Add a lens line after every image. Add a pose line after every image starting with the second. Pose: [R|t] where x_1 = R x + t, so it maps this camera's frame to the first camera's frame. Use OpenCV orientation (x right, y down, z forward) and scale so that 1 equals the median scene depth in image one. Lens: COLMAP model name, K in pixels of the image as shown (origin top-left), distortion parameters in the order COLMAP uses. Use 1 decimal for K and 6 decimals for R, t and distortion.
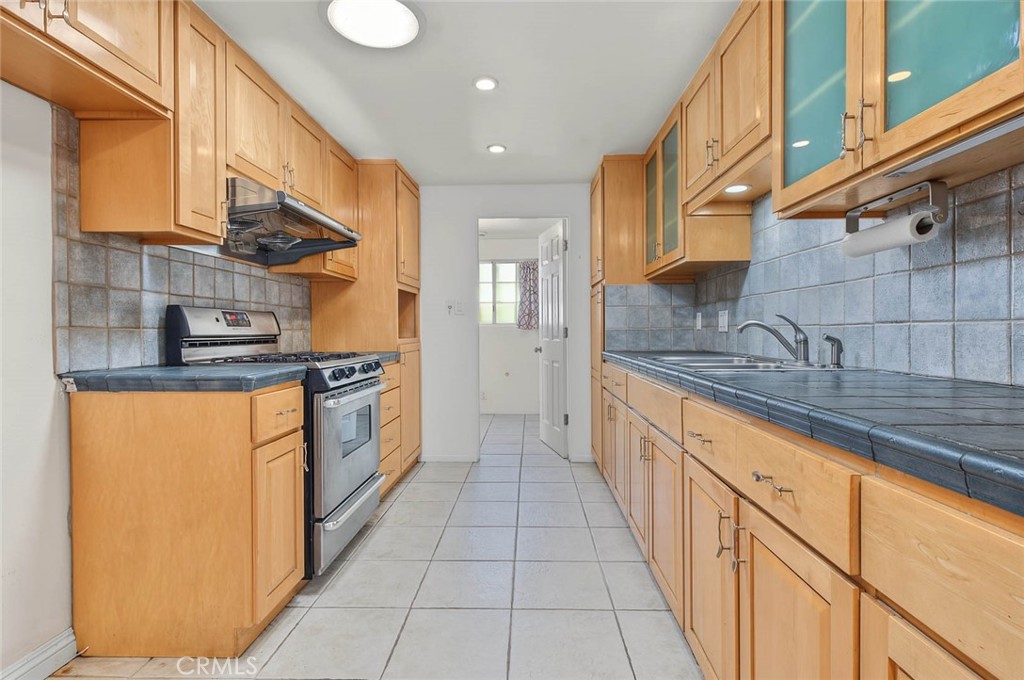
lens RADIAL K [[484.0, 0, 513.6], [0, 484.0, 344.1], [0, 0, 1]] dist [0.001177, -0.000008]
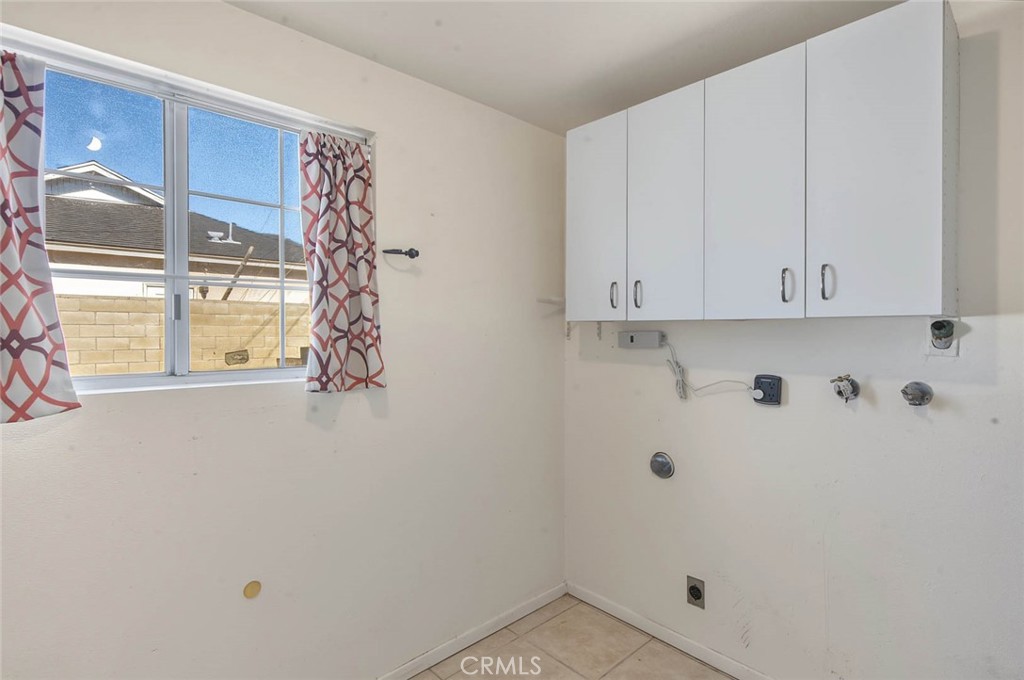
lens RADIAL K [[497.4, 0, 508.6], [0, 497.4, 338.3], [0, 0, 1]] dist [0.002761, -0.000195]
pose [[0.715777, -0.002491, 0.698325, -0.237955], [0.015223, 0.999812, -0.012037, -0.136294], [-0.698163, 0.019246, 0.715680, 1.868089]]
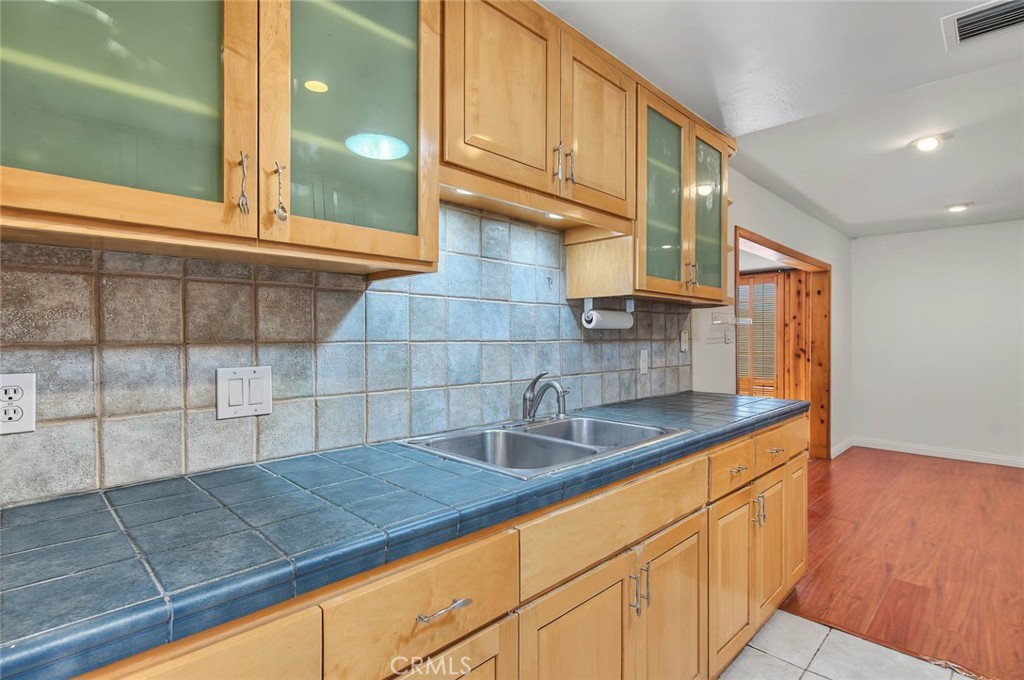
lens RADIAL K [[497.4, 0, 508.6], [0, 497.4, 338.3], [0, 0, 1]] dist [0.002761, -0.000195]
pose [[-0.726426, -0.001795, 0.687242, -0.044997], [0.018885, 0.999567, 0.022572, -0.109544], [-0.686985, 0.029376, -0.726078, 1.266195]]
